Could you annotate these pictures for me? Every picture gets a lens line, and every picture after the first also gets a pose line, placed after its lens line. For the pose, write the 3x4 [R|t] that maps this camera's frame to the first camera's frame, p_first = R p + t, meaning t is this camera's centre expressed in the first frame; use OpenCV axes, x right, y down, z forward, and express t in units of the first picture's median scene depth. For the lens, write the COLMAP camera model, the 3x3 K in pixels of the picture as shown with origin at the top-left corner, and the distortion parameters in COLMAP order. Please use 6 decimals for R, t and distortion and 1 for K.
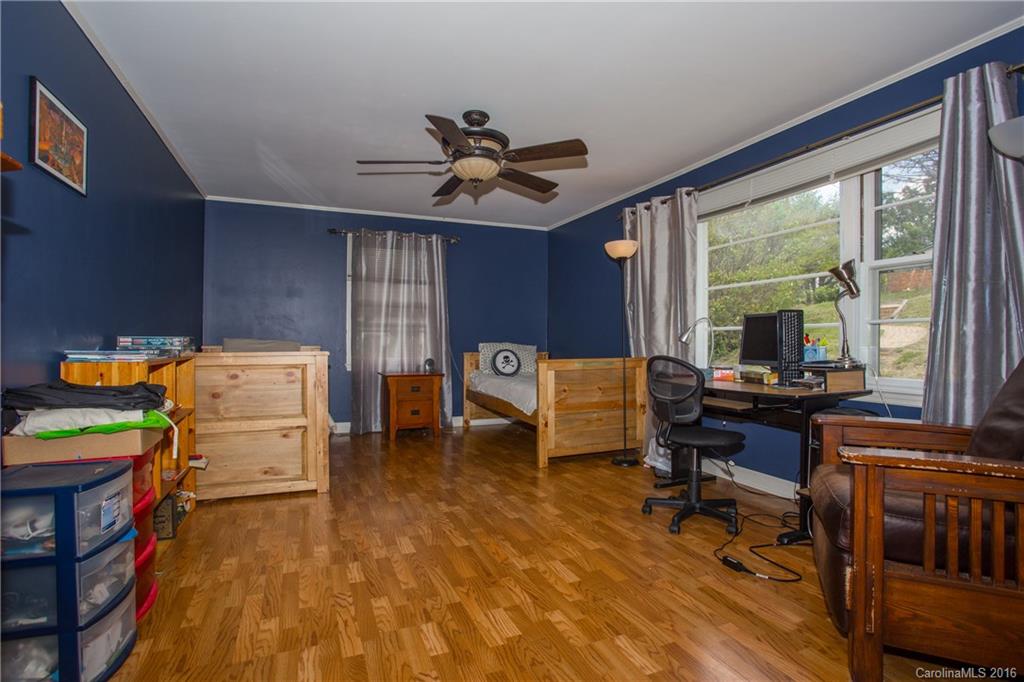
lens RADIAL K [[501.0, 0, 508.1], [0, 501.0, 340.0], [0, 0, 1]] dist [-0.073154, 0.031924]
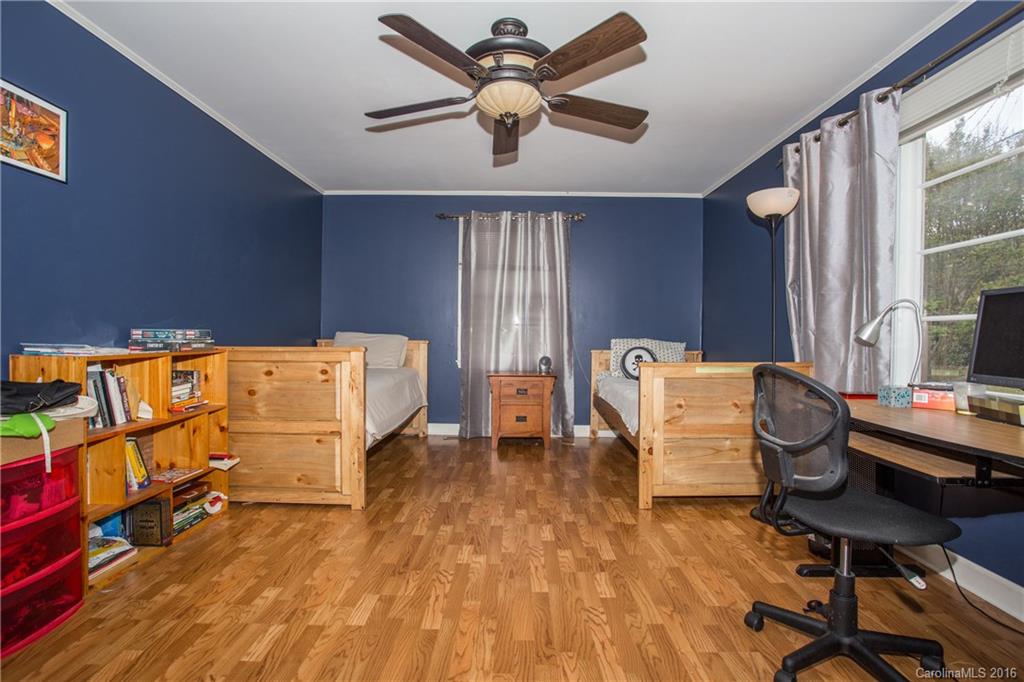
lens RADIAL K [[501.0, 0, 508.1], [0, 501.0, 340.0], [0, 0, 1]] dist [-0.073154, 0.031924]
pose [[0.917900, 0.009412, -0.396699, 0.177517], [-0.005580, 0.999926, 0.010811, -0.000047], [0.396772, -0.007710, 0.917885, 0.261110]]
